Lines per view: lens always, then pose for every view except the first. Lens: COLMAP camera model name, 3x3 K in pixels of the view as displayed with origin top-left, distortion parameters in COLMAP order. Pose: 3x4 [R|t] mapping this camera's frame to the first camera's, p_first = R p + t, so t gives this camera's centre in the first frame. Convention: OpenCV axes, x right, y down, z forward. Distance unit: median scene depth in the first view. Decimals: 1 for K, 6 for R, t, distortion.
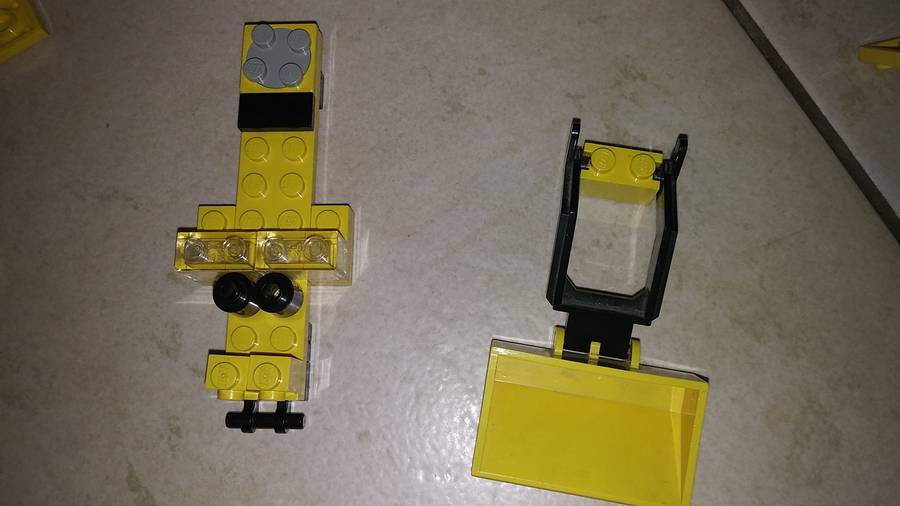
lens RADIAL K [[747.1, 0, 450.0], [0, 747.1, 253.0], [0, 0, 1]] dist [0.023305, -0.081002]
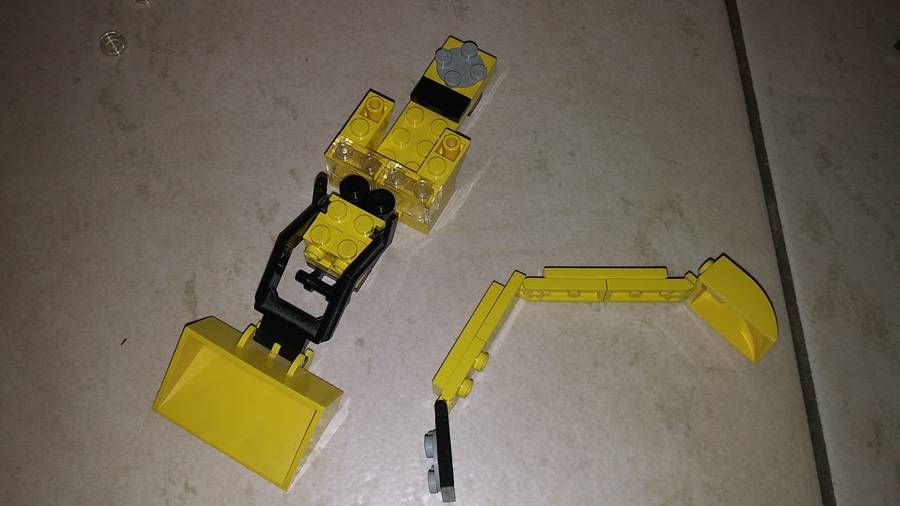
lens RADIAL K [[747.1, 0, 450.0], [0, 747.1, 253.0], [0, 0, 1]] dist [0.023305, -0.081002]
pose [[0.873391, 0.475881, -0.103564, 0.078616], [-0.486621, 0.861326, -0.146009, 0.215809], [0.019719, 0.177919, 0.983847, -0.280033]]
